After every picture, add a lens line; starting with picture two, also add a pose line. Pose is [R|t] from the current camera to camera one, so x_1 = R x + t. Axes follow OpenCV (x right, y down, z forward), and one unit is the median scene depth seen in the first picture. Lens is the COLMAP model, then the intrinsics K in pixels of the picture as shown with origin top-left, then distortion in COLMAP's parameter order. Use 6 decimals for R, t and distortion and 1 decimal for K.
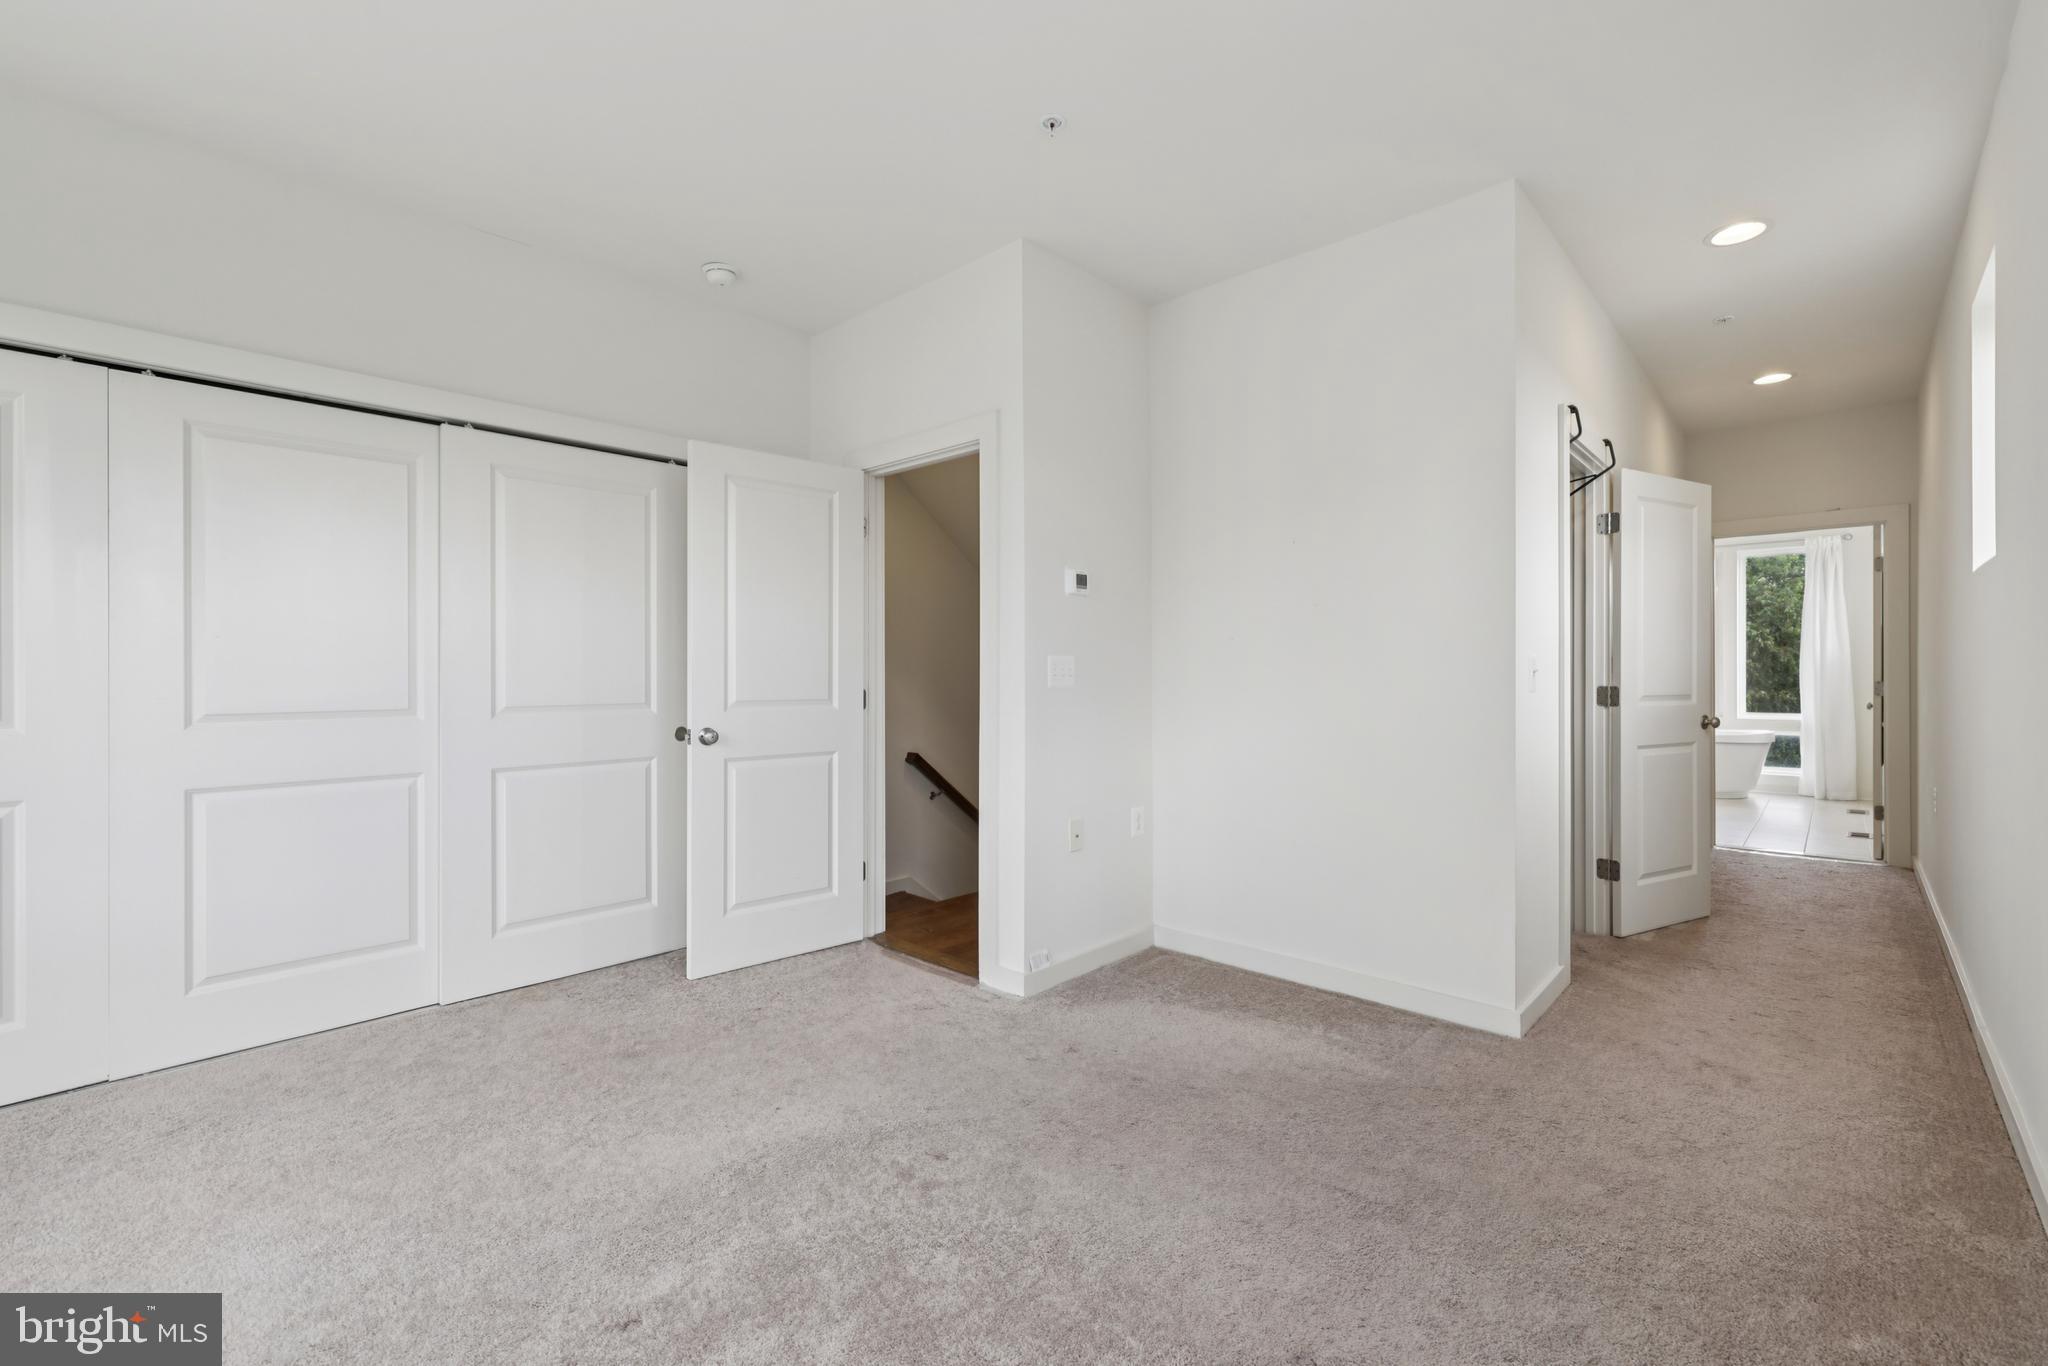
lens RADIAL K [[875.4, 0, 1007.9], [0, 875.4, 679.2], [0, 0, 1]] dist [0.003039, -0.000081]
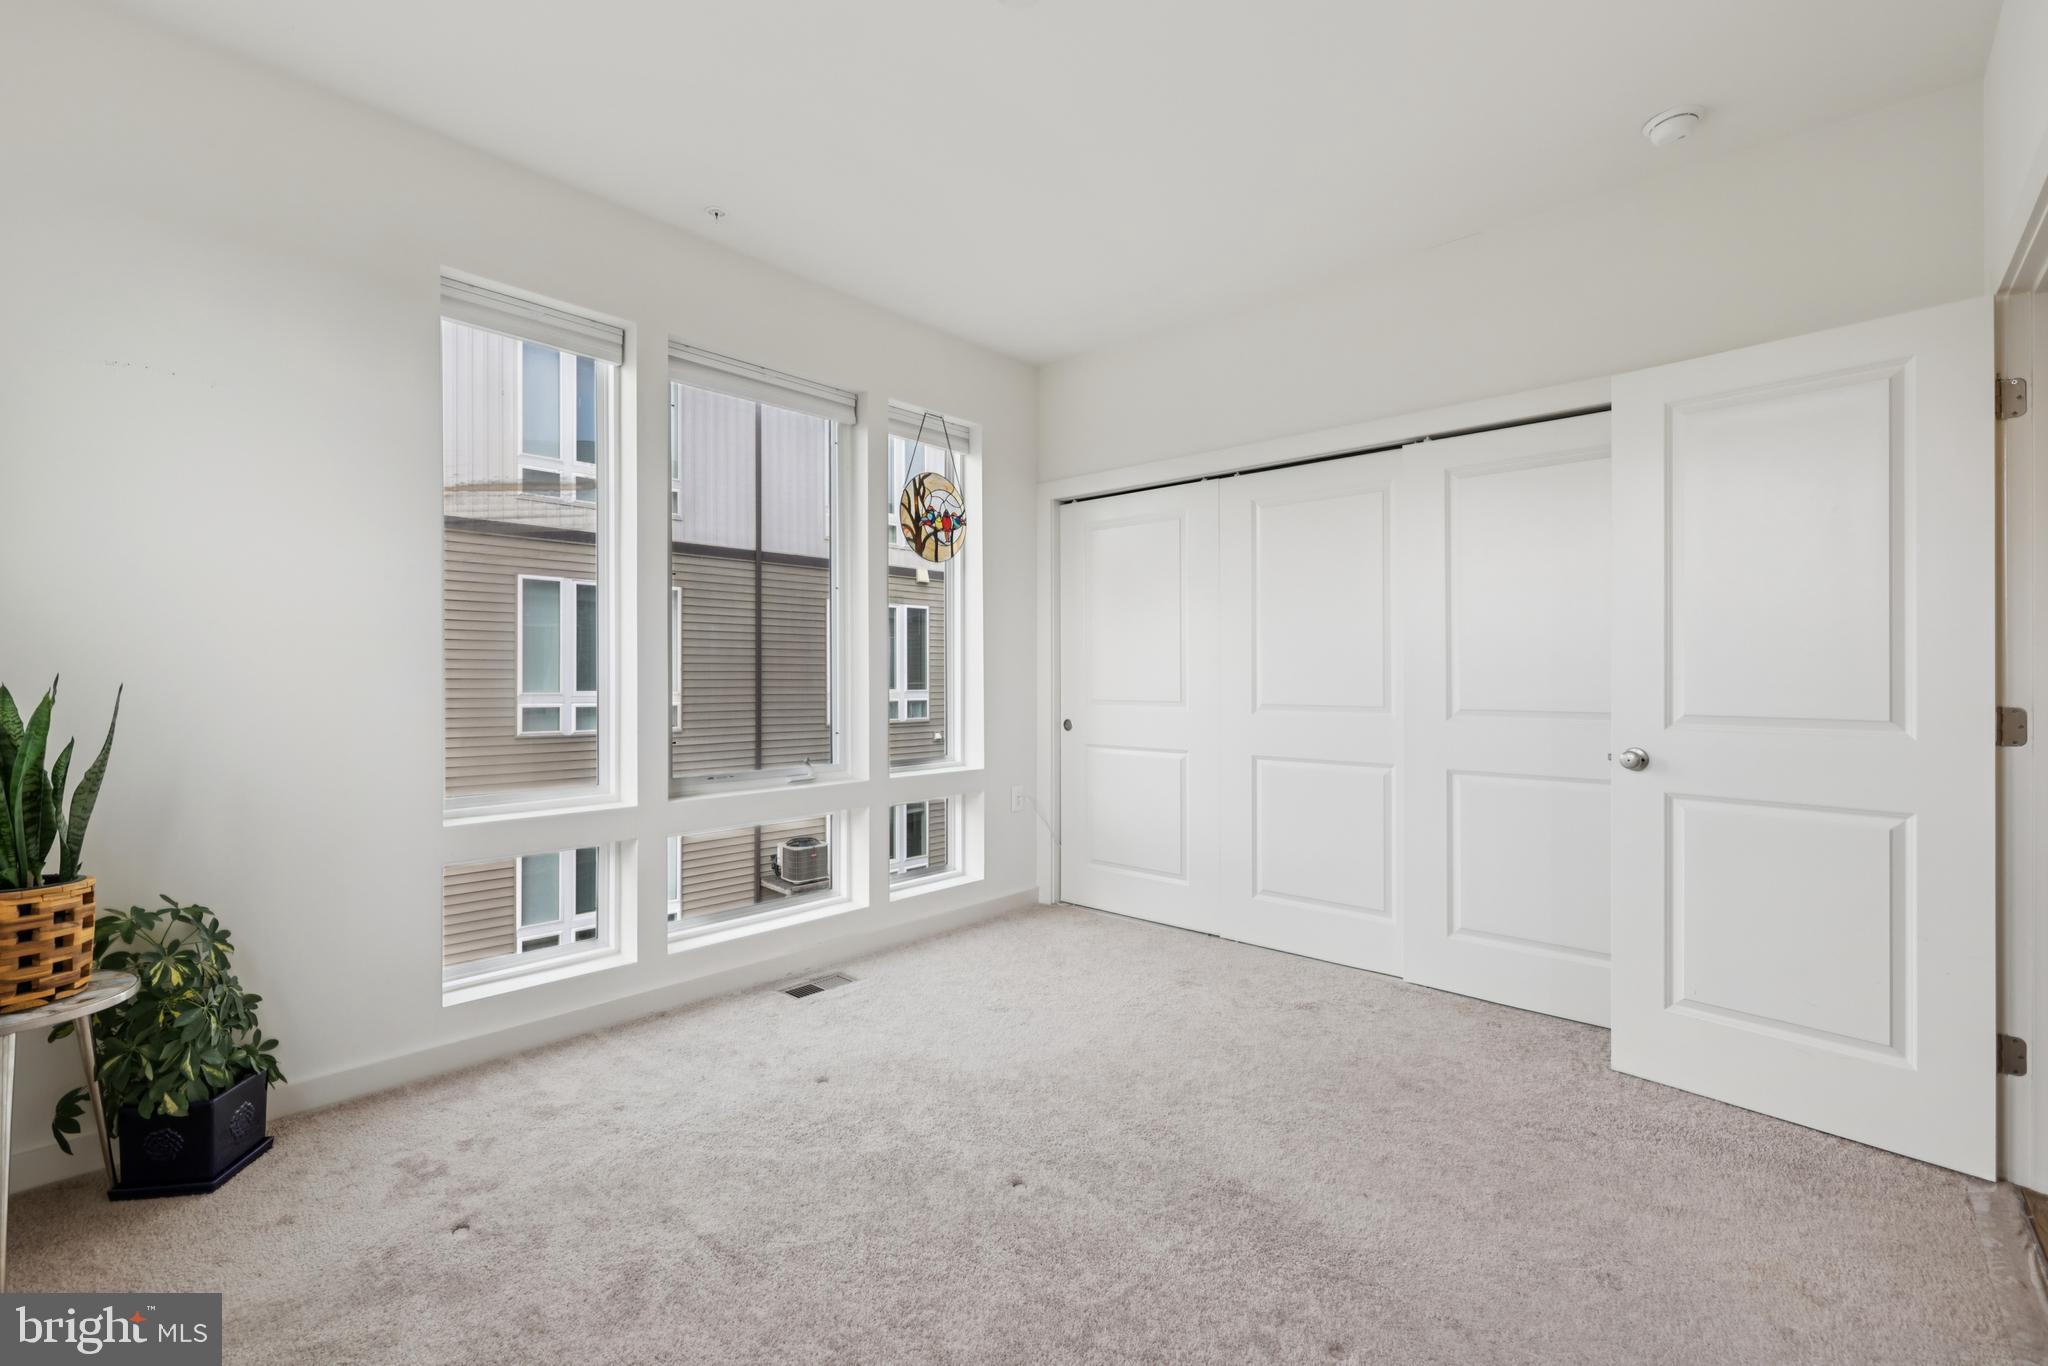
lens RADIAL K [[875.4, 0, 1007.9], [0, 875.4, 679.2], [0, 0, 1]] dist [0.003039, -0.000081]
pose [[0.023958, 0.002560, -0.999710, 0.425765], [-0.009844, 0.999949, 0.002324, 0.000732], [0.999665, 0.009786, 0.023982, 0.480526]]
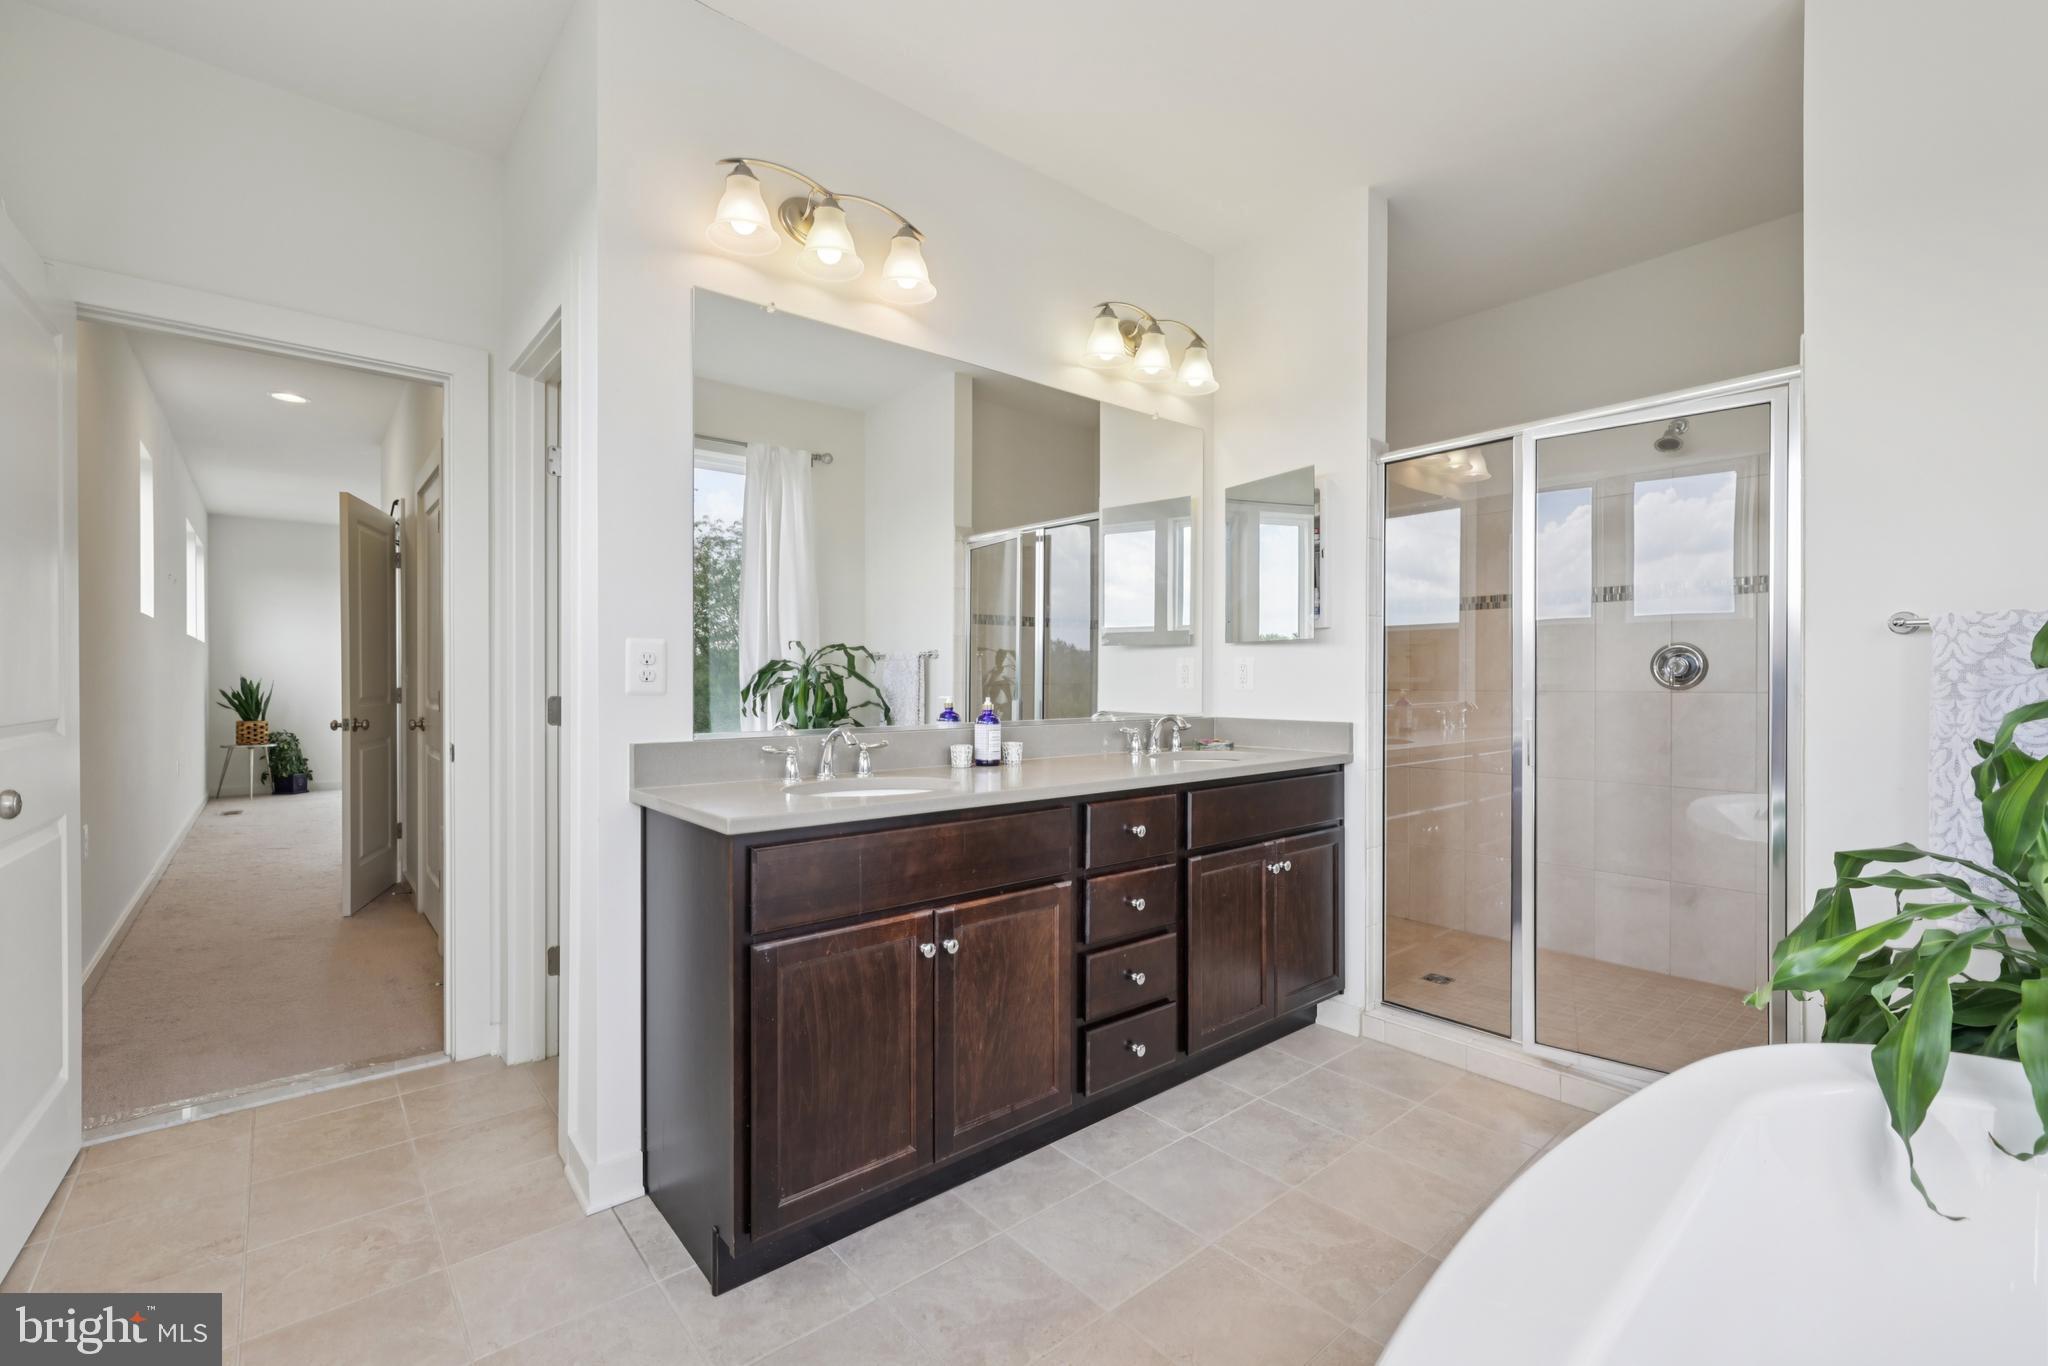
lens RADIAL K [[875.4, 0, 1007.9], [0, 875.4, 679.2], [0, 0, 1]] dist [0.003039, -0.000081]
pose [[-0.116863, 0.002911, -0.993144, 1.877747], [-0.003575, 0.999988, 0.003352, -0.005731], [0.993142, 0.003943, -0.116852, 2.065970]]
